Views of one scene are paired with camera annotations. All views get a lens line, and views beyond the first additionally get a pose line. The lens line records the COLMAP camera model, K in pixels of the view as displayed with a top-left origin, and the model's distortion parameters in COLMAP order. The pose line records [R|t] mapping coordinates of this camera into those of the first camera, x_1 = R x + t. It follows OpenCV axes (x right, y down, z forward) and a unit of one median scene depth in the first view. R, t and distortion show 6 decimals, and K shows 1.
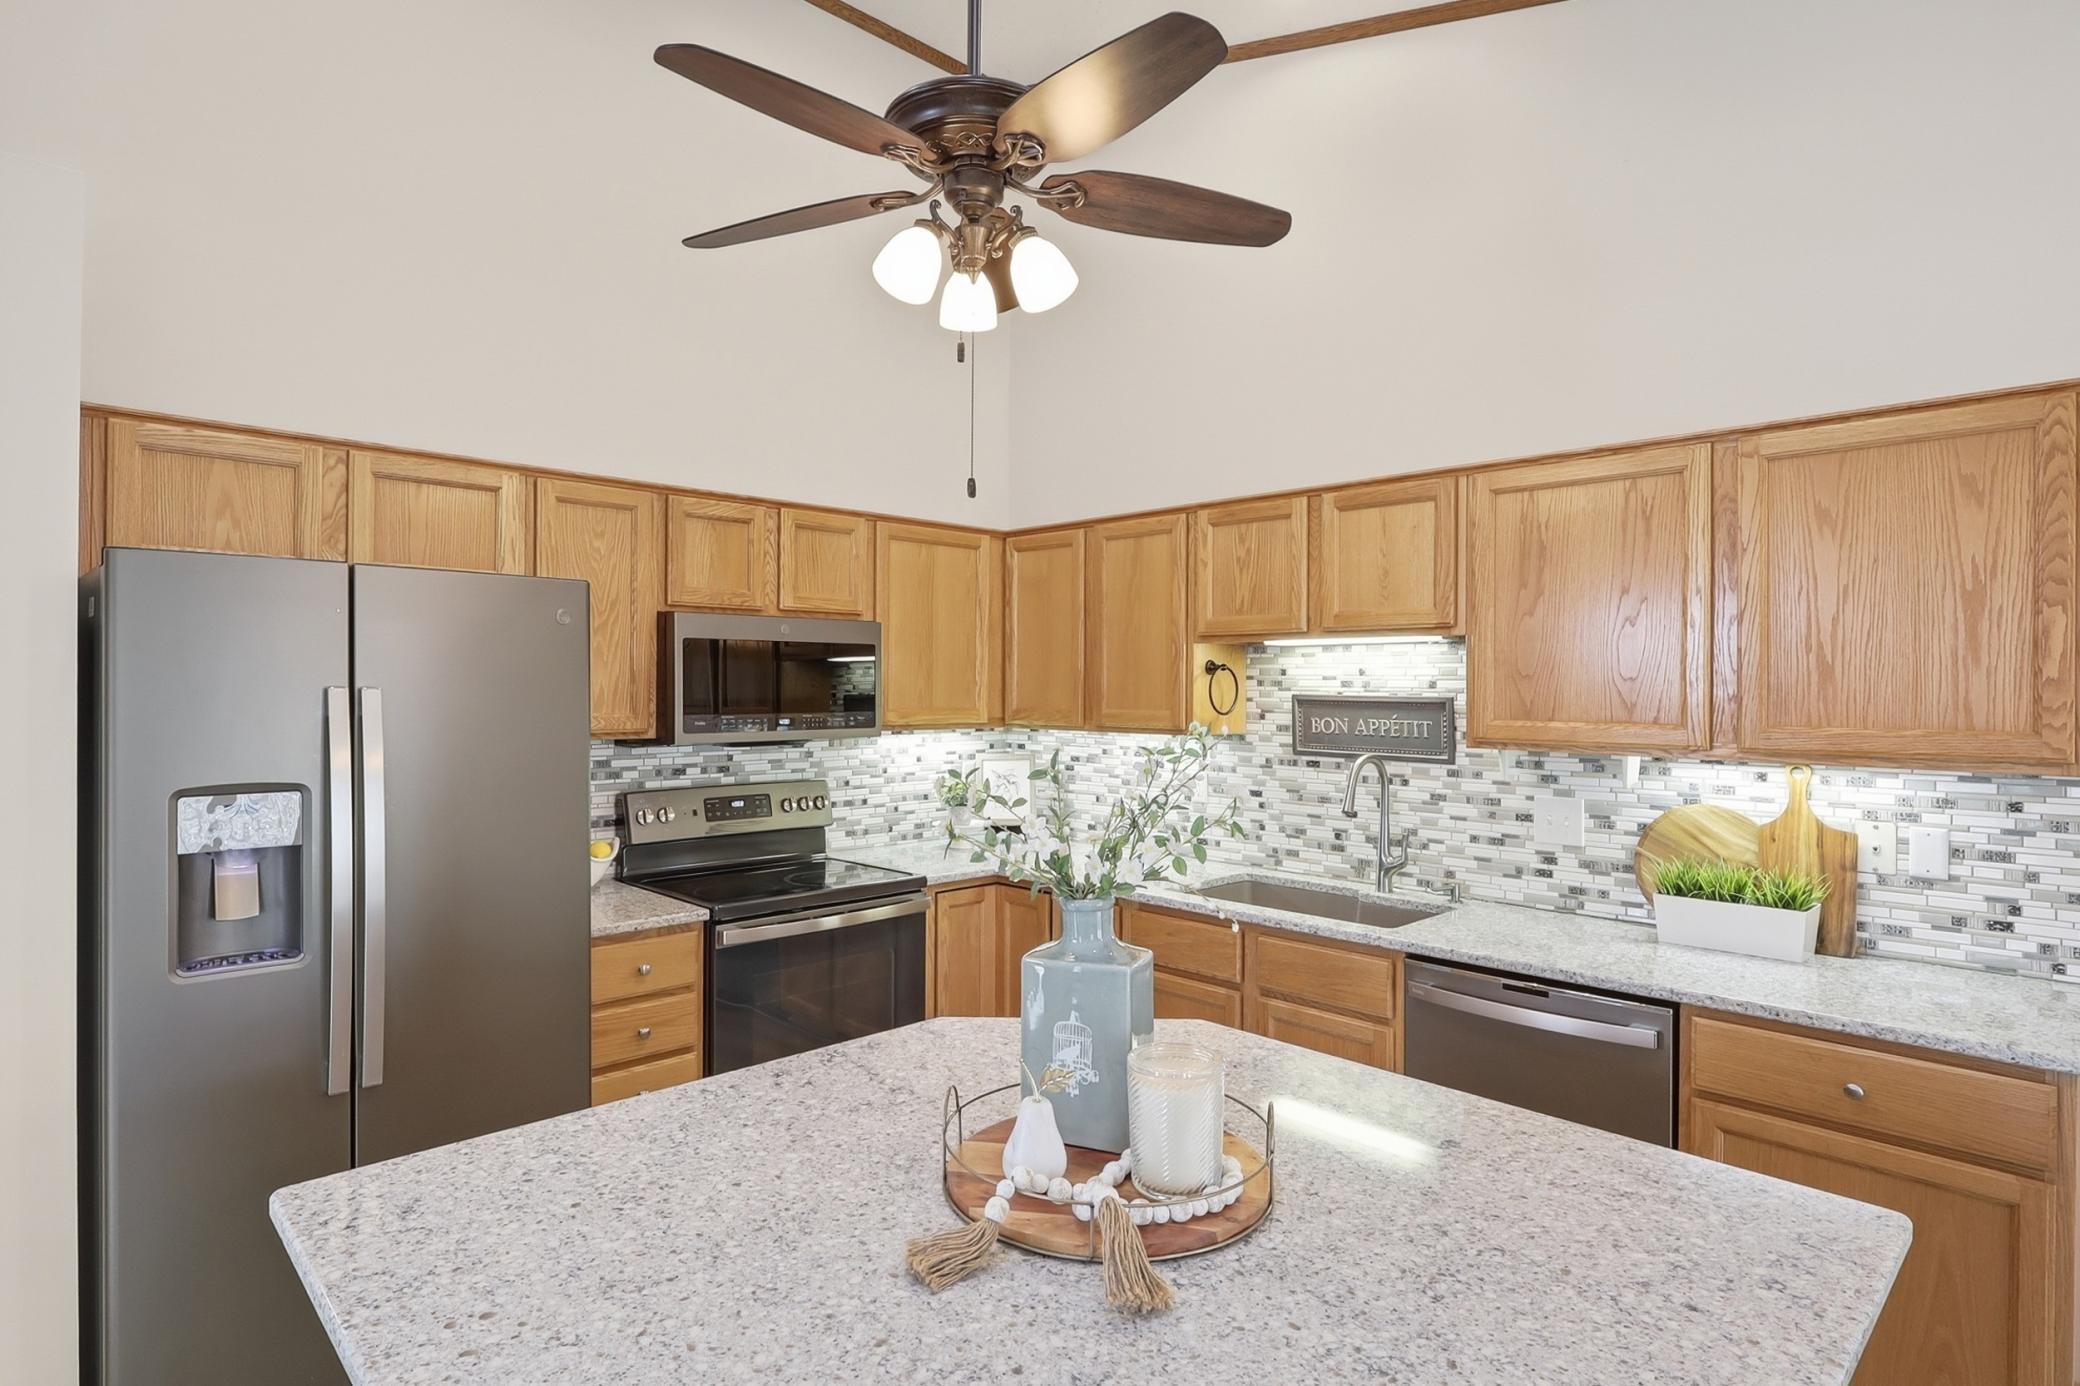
lens RADIAL K [[1107.5, 0, 1037.4], [0, 1107.5, 690.2], [0, 0, 1]] dist [-0.004288, 0.002753]
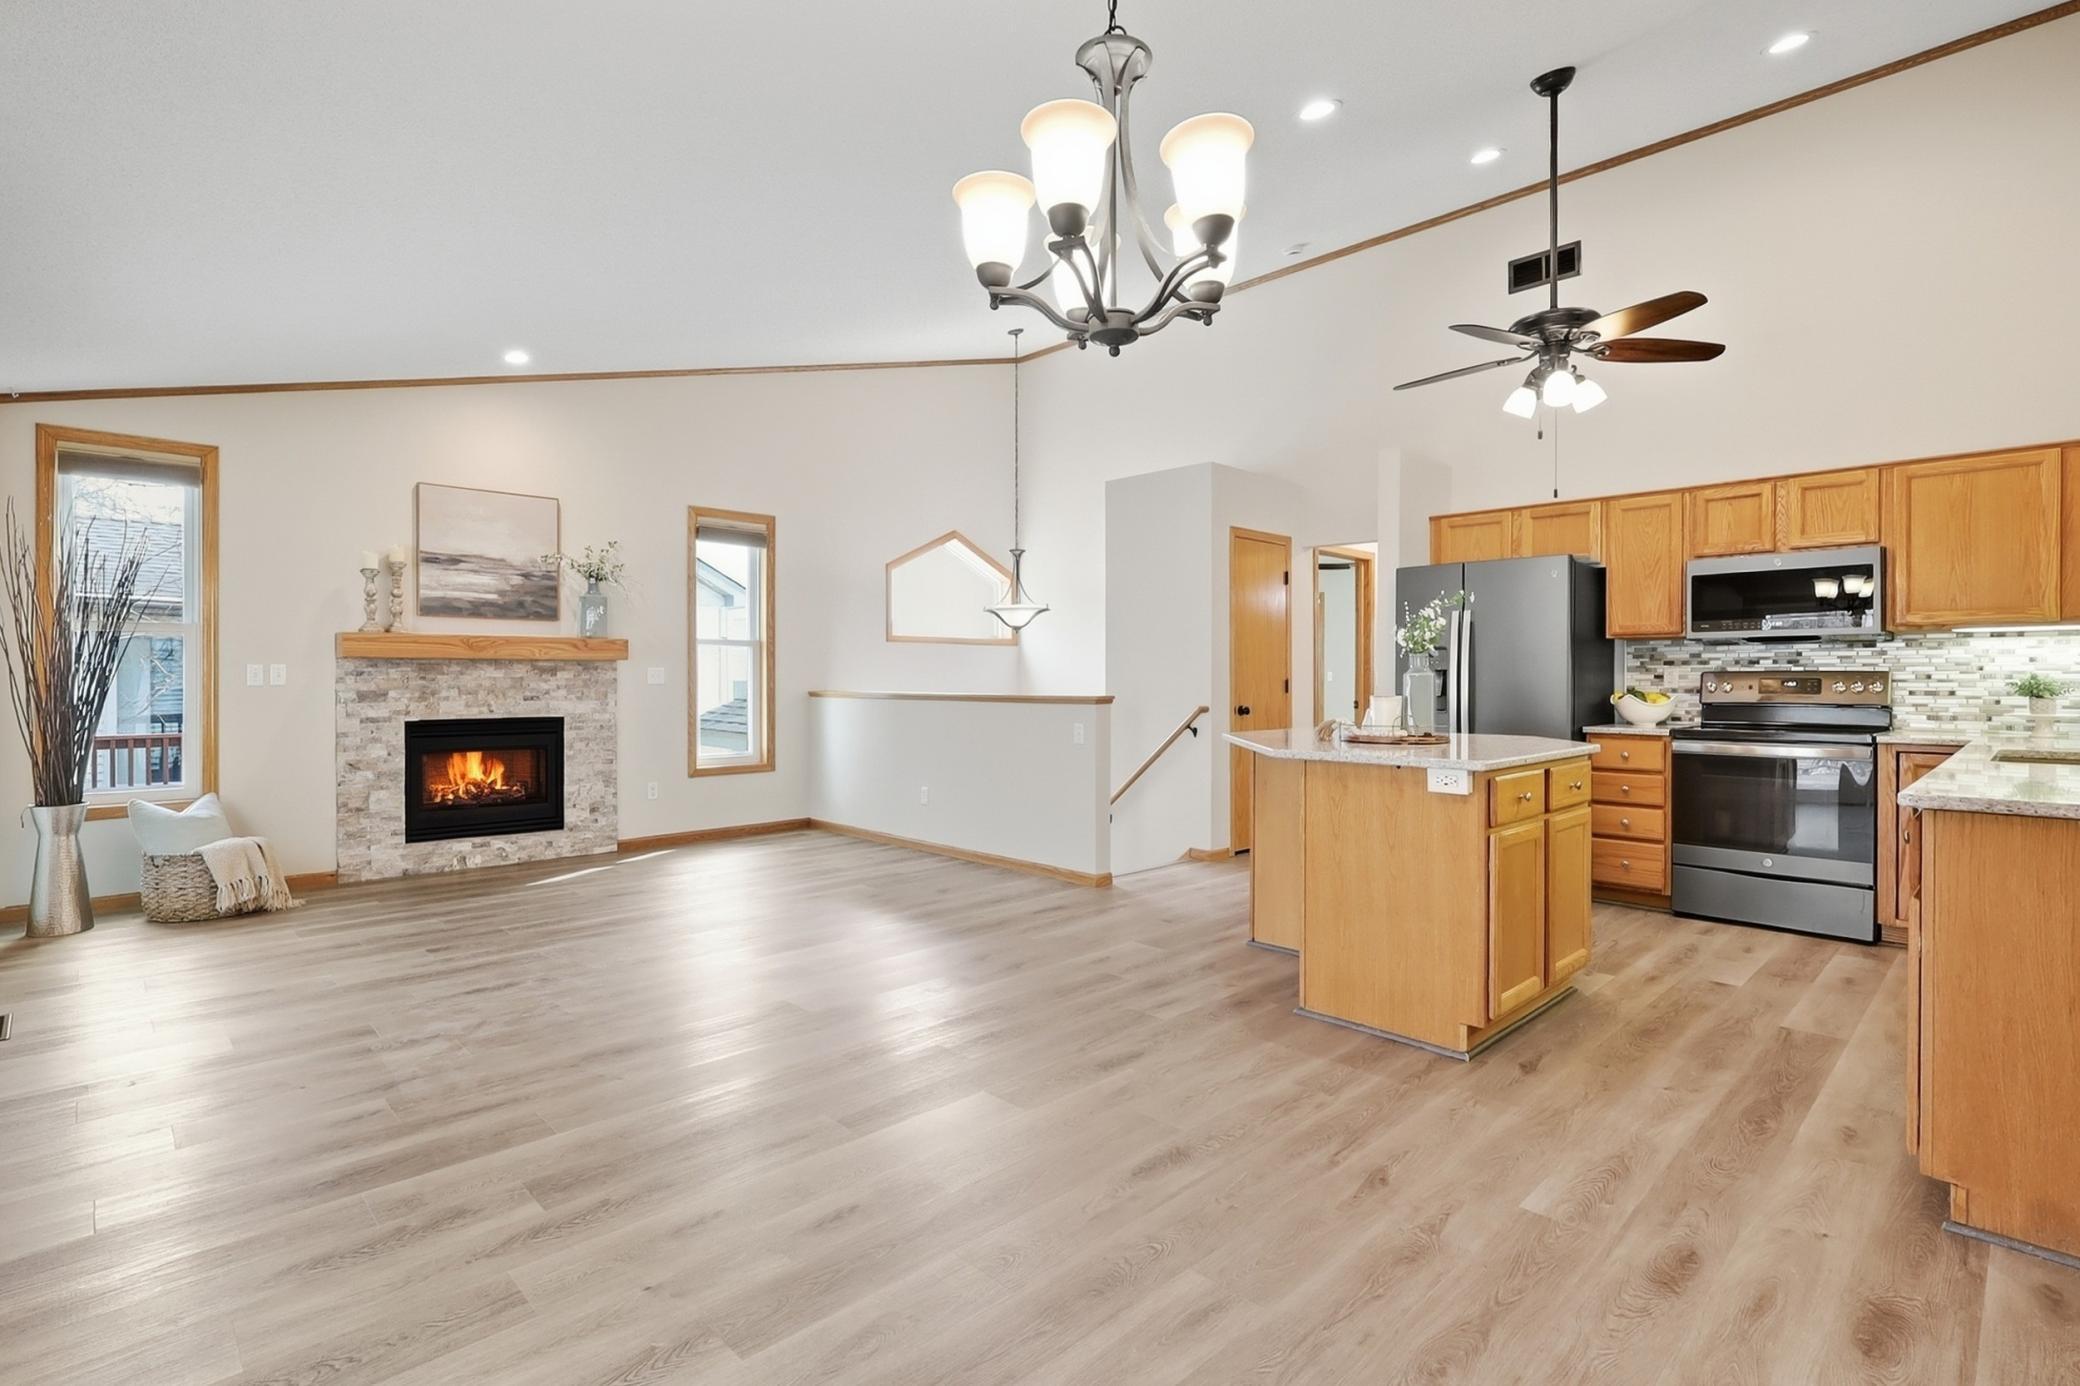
lens RADIAL K [[977.1, 0, 1036.5], [0, 977.1, 683.4], [0, 0, 1]] dist [0.001490, 0.001082]
pose [[0.006114, 0.002282, -0.999979, 0.883201], [-0.004437, 0.999988, 0.002255, 0.089701], [0.999971, 0.004423, 0.006124, -0.006096]]
